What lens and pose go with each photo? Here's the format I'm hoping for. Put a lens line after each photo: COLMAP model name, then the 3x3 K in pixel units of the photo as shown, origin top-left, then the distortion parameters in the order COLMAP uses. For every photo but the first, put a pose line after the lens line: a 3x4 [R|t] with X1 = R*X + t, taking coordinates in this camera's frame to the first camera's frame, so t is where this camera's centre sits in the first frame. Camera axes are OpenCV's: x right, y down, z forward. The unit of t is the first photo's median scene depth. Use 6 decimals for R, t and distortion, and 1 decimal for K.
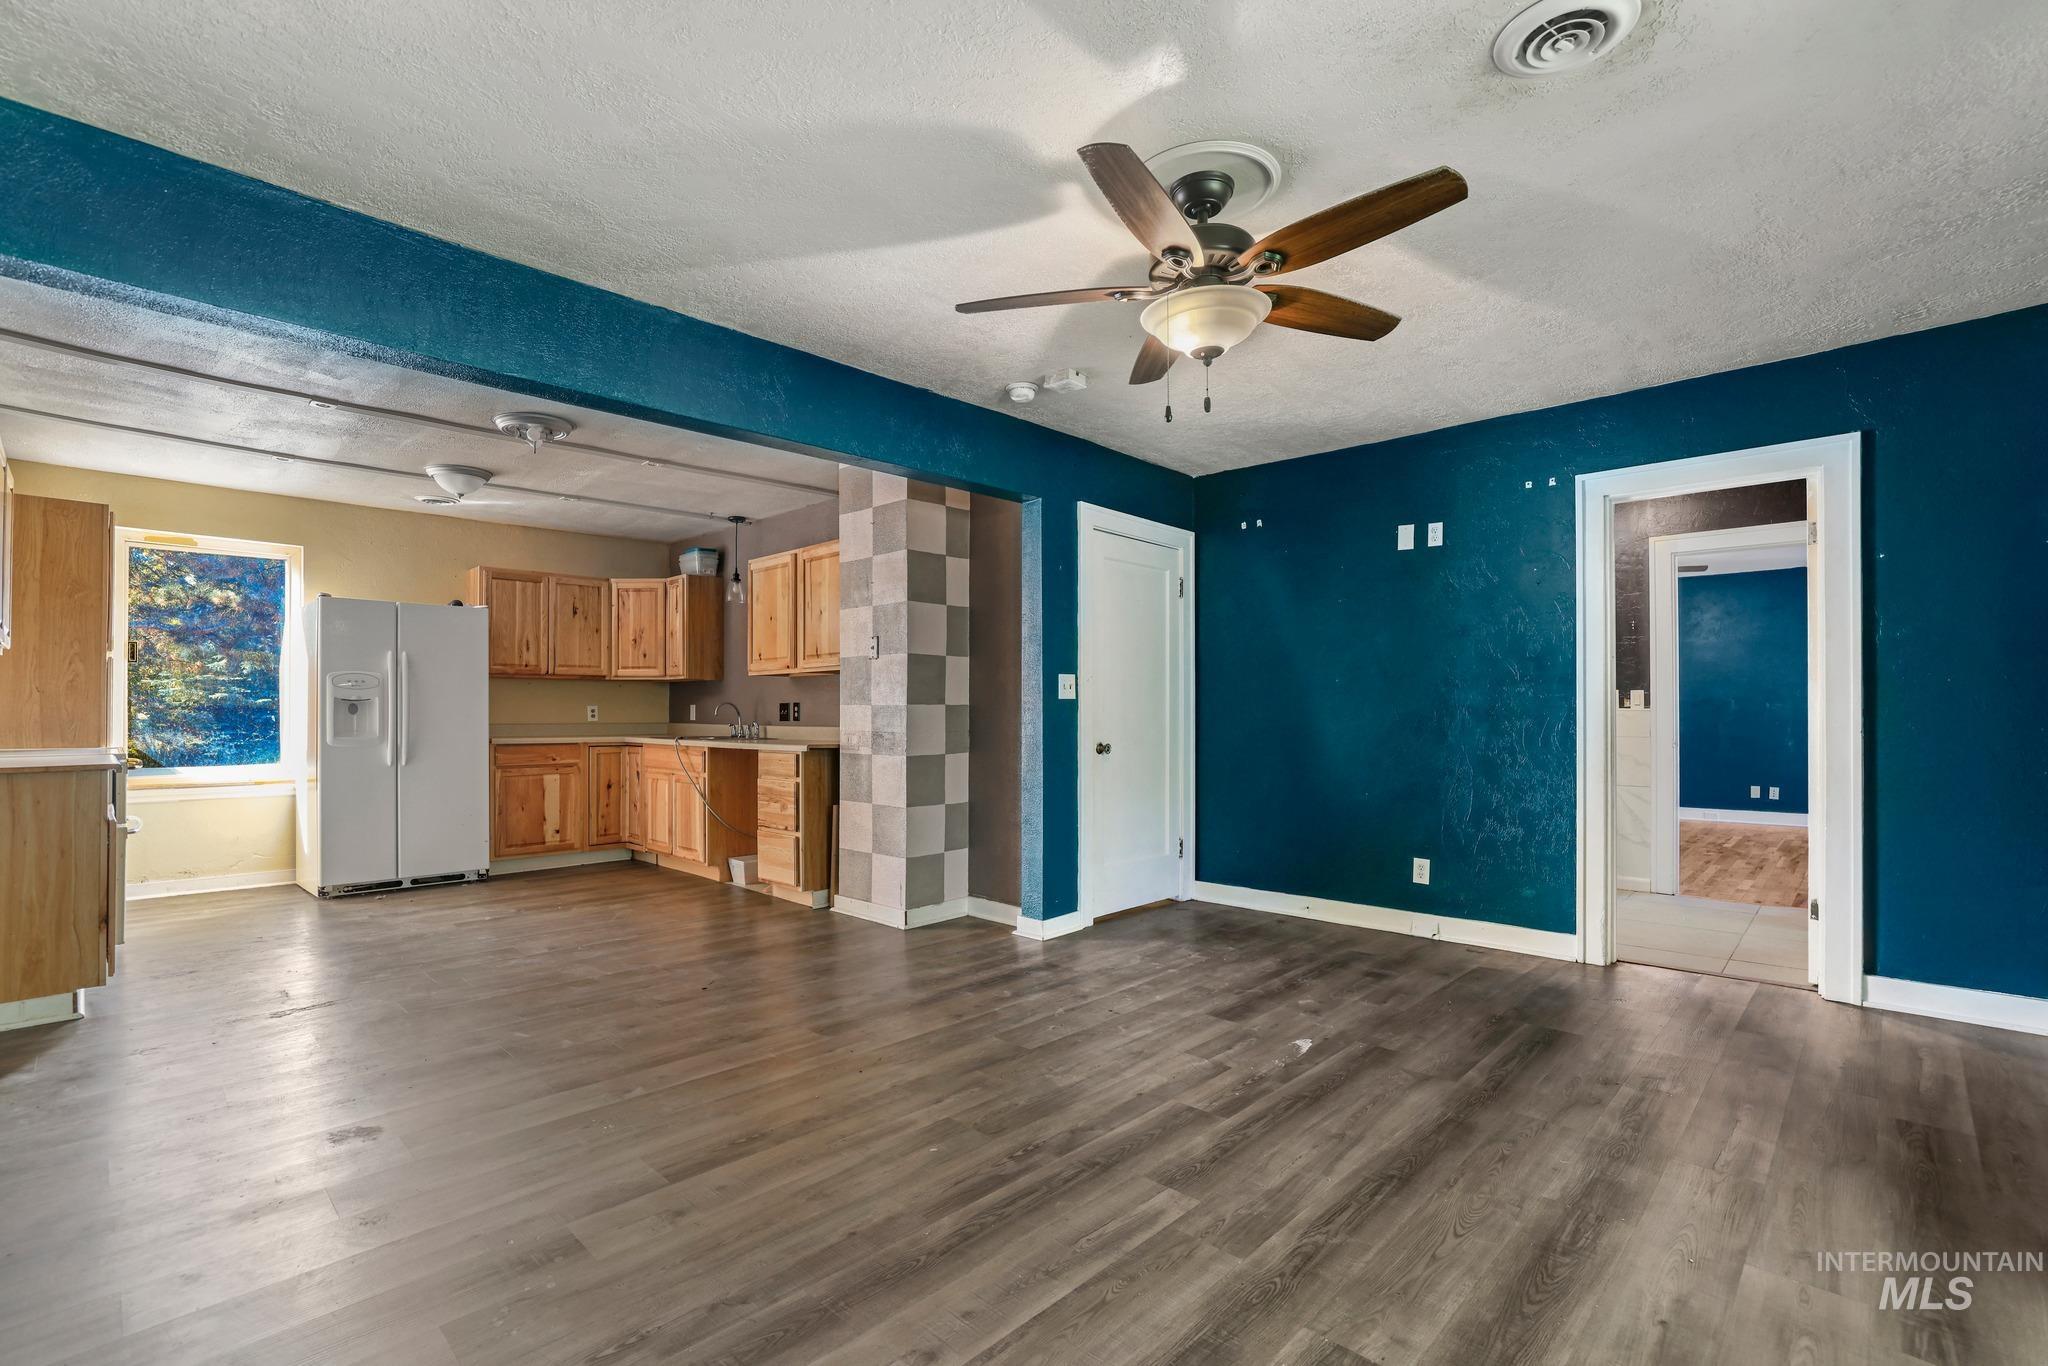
lens RADIAL K [[918.5, 0, 1032.1], [0, 918.5, 708.9], [0, 0, 1]] dist [-0.015393, 0.002634]
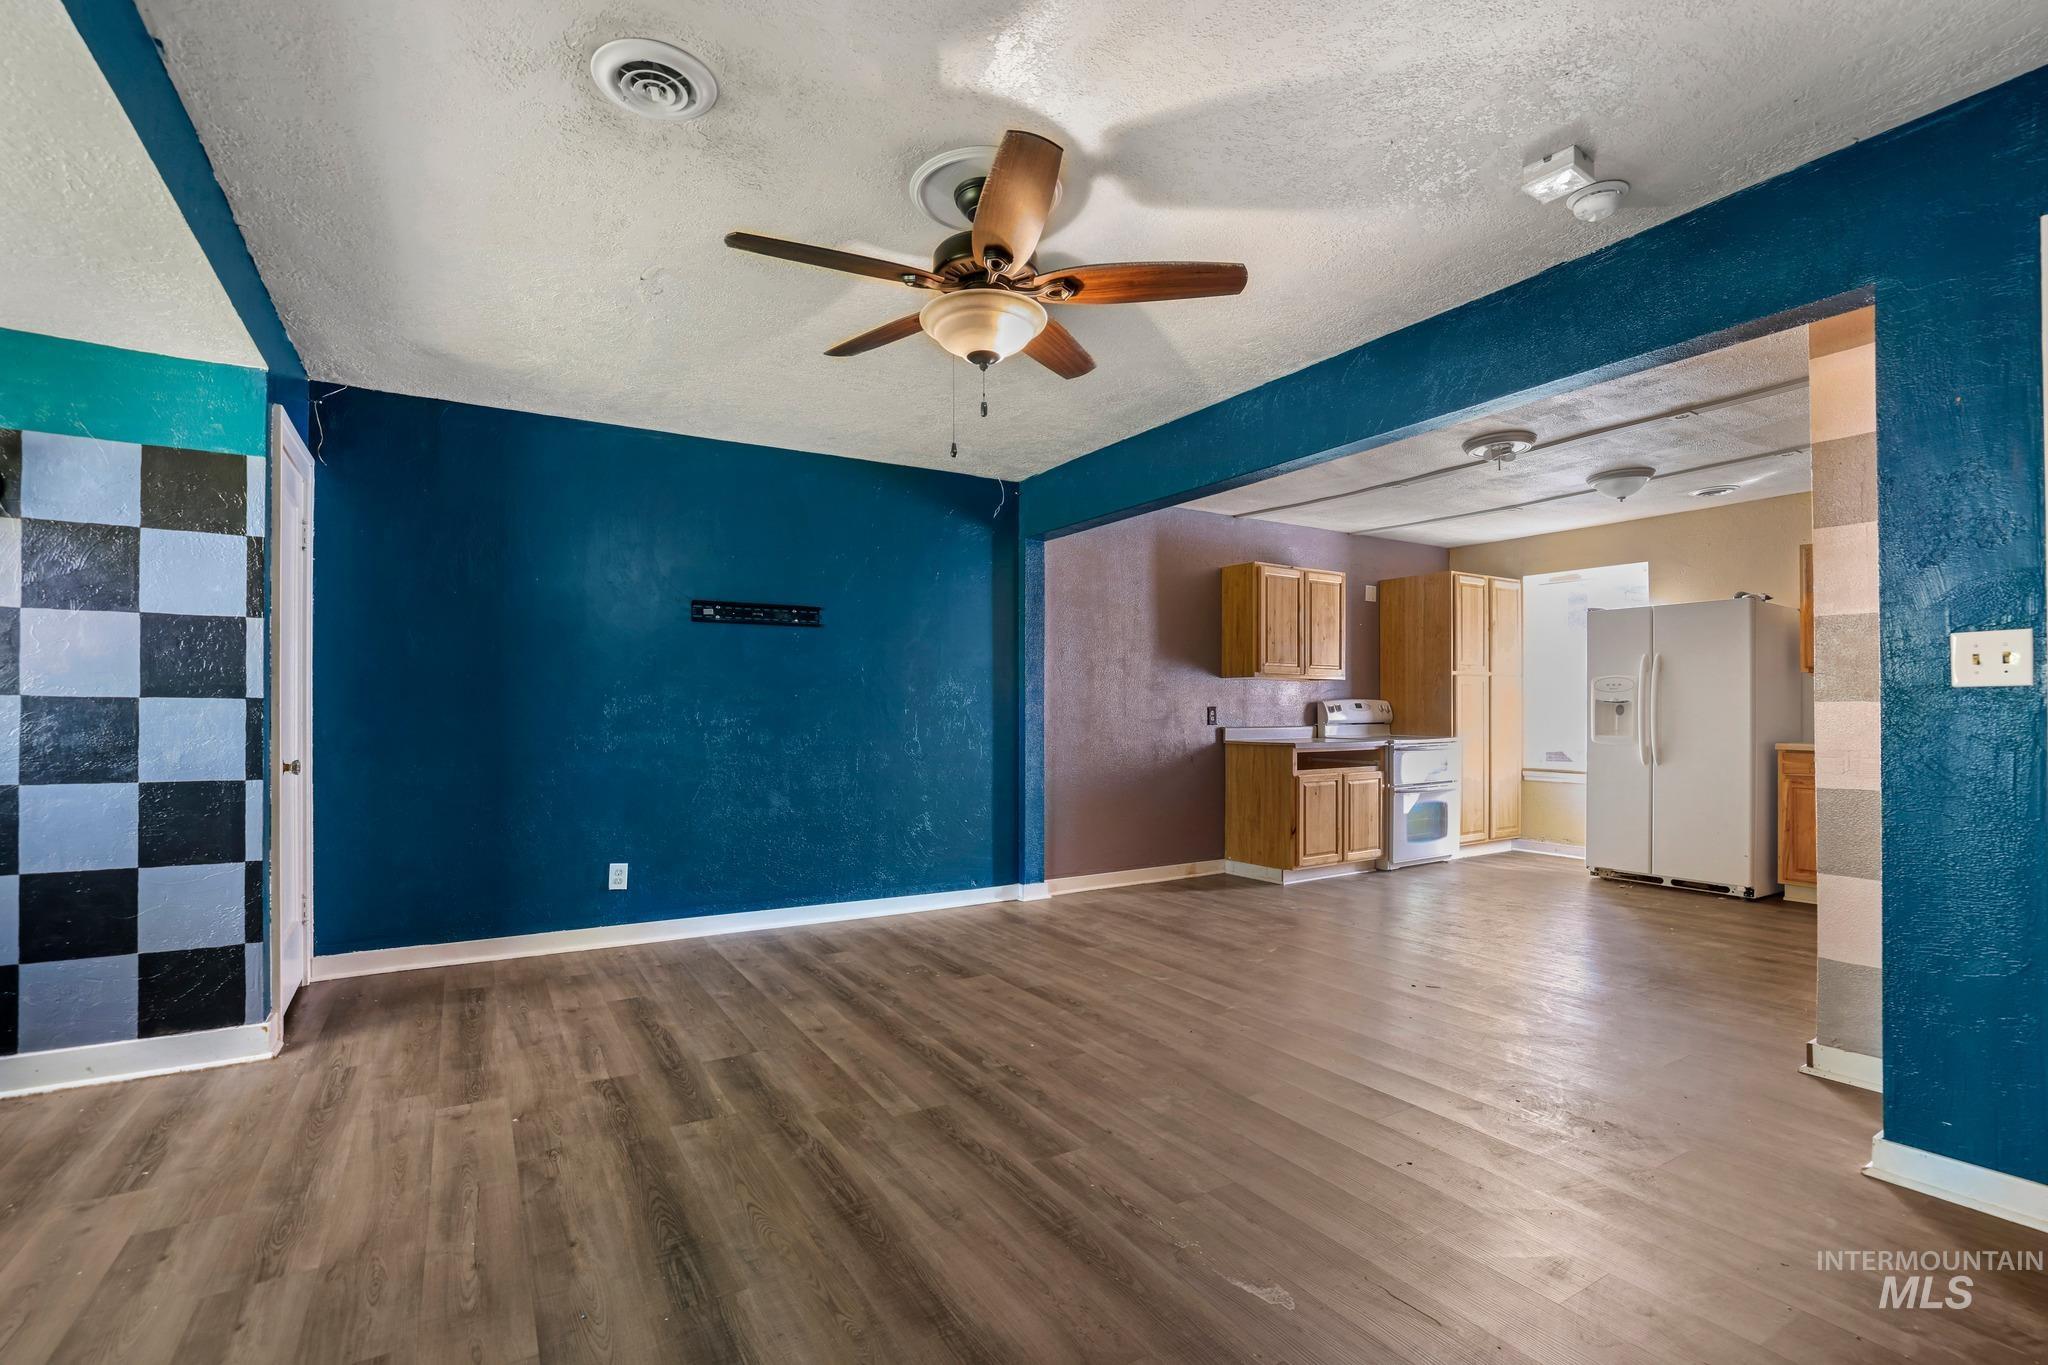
lens RADIAL K [[918.5, 0, 969.2], [0, 918.5, 715.5], [0, 0, 1]] dist [-0.015393, 0.002634]
pose [[-0.297208, 0.002425, -0.954810, 1.261824], [0.005212, 0.999986, 0.000918, 0.004176], [0.954799, -0.004703, -0.297216, 1.398872]]
